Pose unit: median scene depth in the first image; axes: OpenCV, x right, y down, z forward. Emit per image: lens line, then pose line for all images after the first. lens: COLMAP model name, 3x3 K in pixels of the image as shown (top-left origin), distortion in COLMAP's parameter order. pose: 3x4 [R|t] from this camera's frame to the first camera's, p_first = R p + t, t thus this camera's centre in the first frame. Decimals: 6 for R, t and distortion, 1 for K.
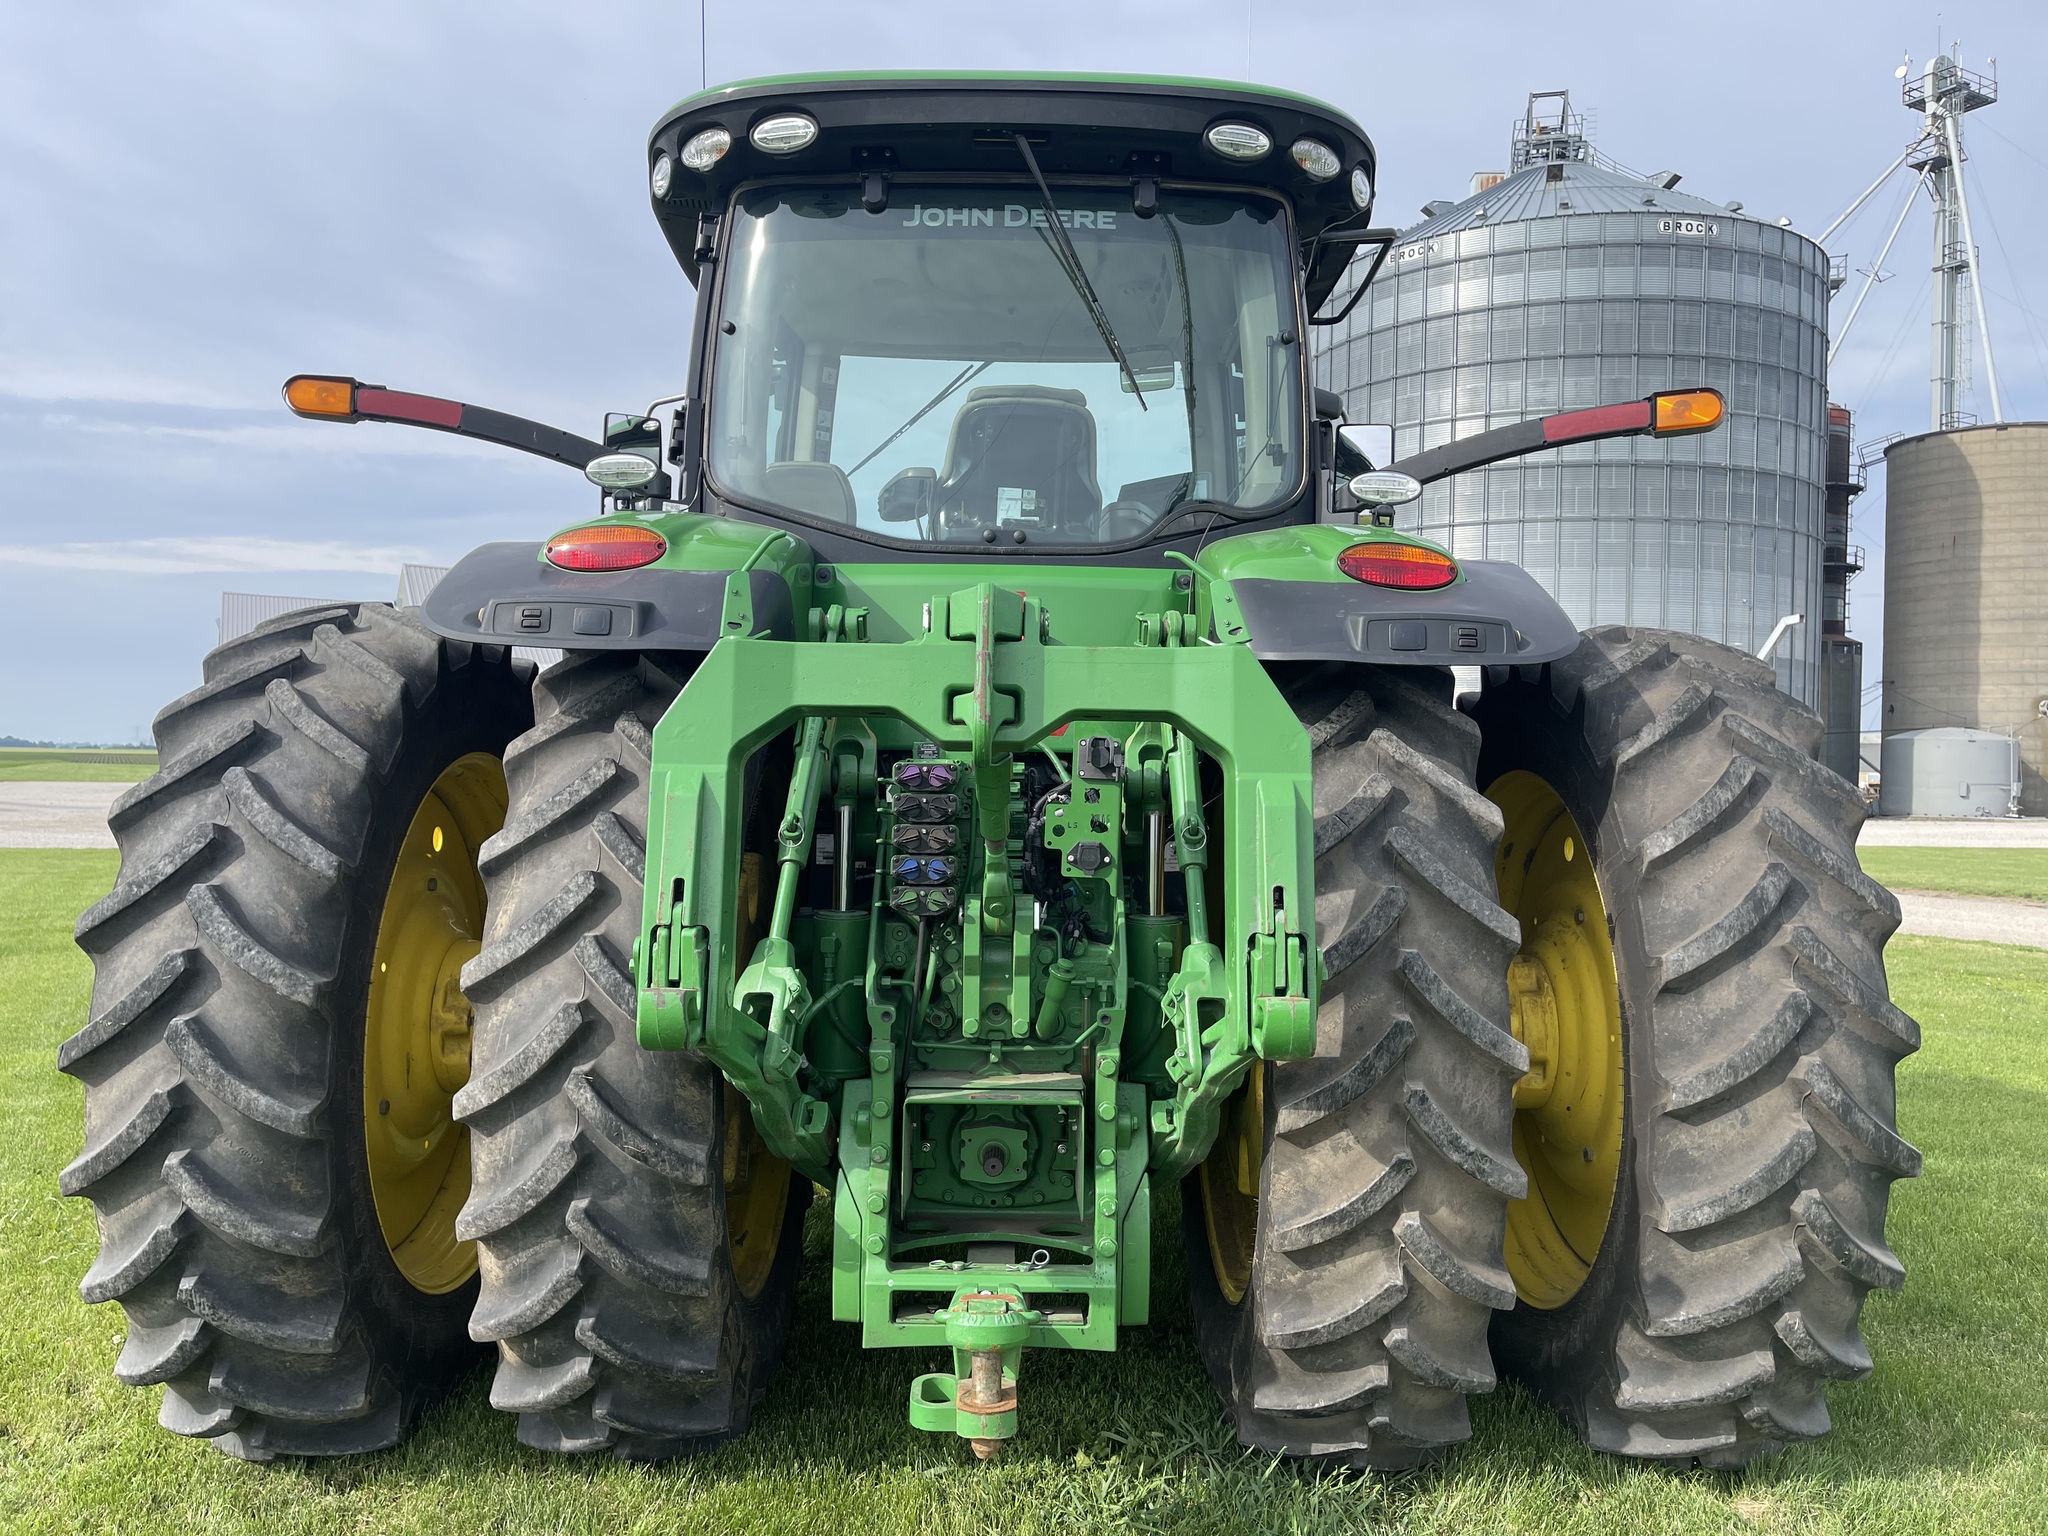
lens RADIAL K [[1579.5, 0, 1017.4], [0, 1579.5, 770.4], [0, 0, 1]] dist [0.053646, -0.068840]
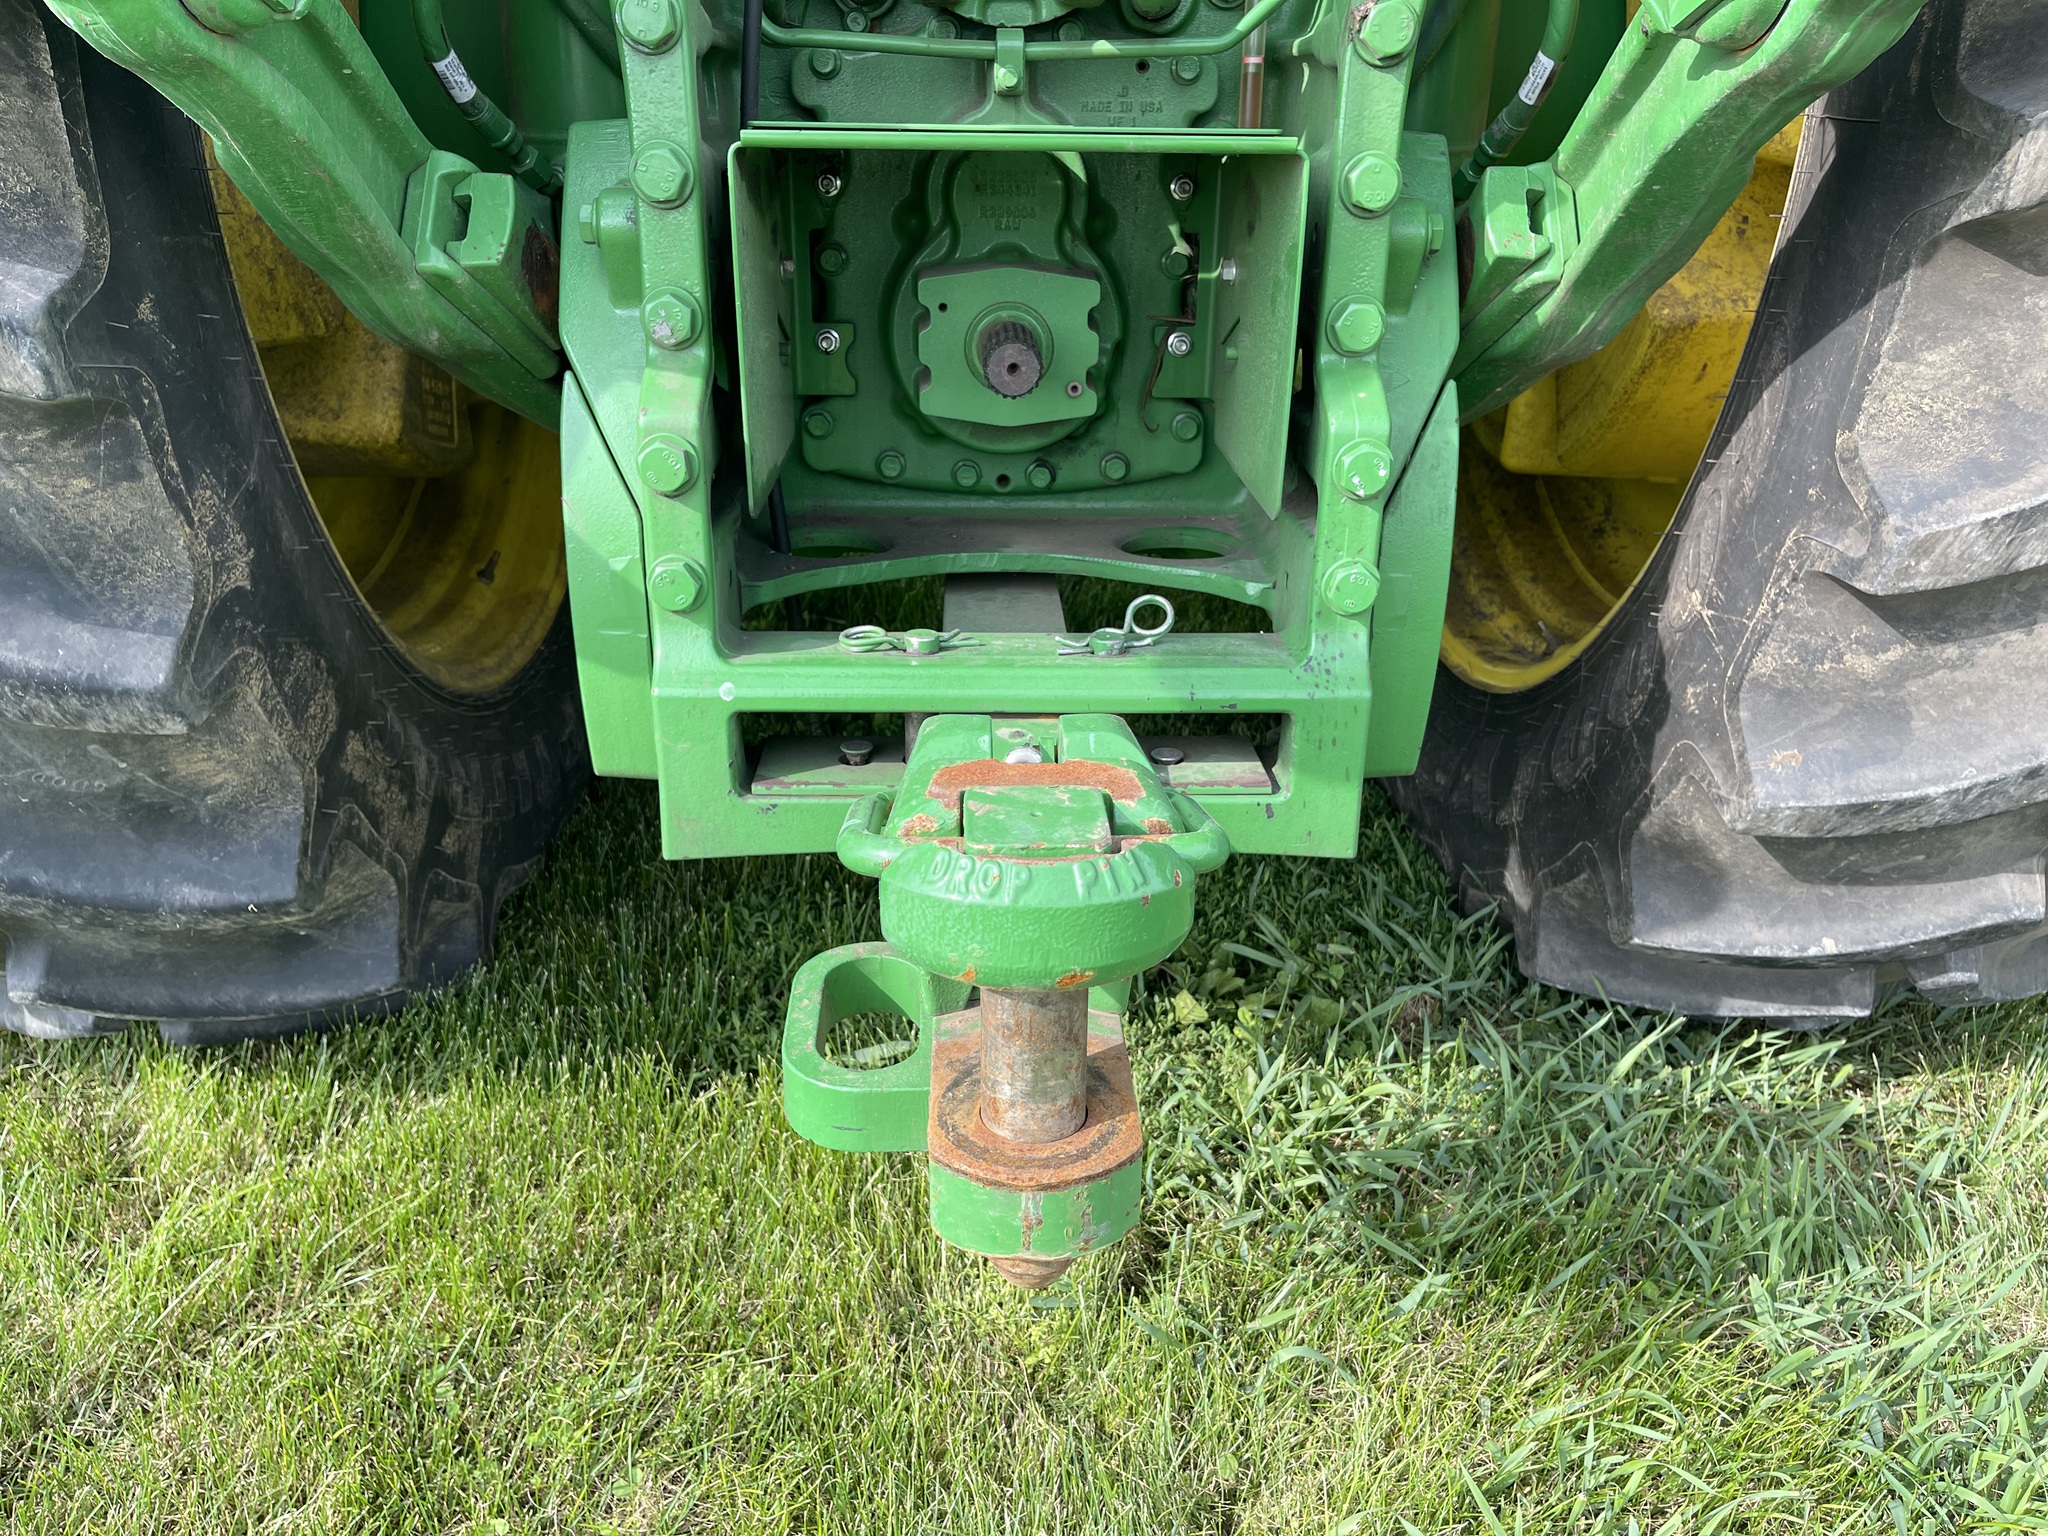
lens RADIAL K [[1579.5, 0, 1017.4], [0, 1579.5, 770.4], [0, 0, 1]] dist [0.053646, -0.068840]
pose [[0.999646, -0.012424, 0.023520, -0.023715], [0.001840, 0.914401, 0.404804, 0.191261], [-0.026536, -0.404618, 0.914101, 0.650078]]
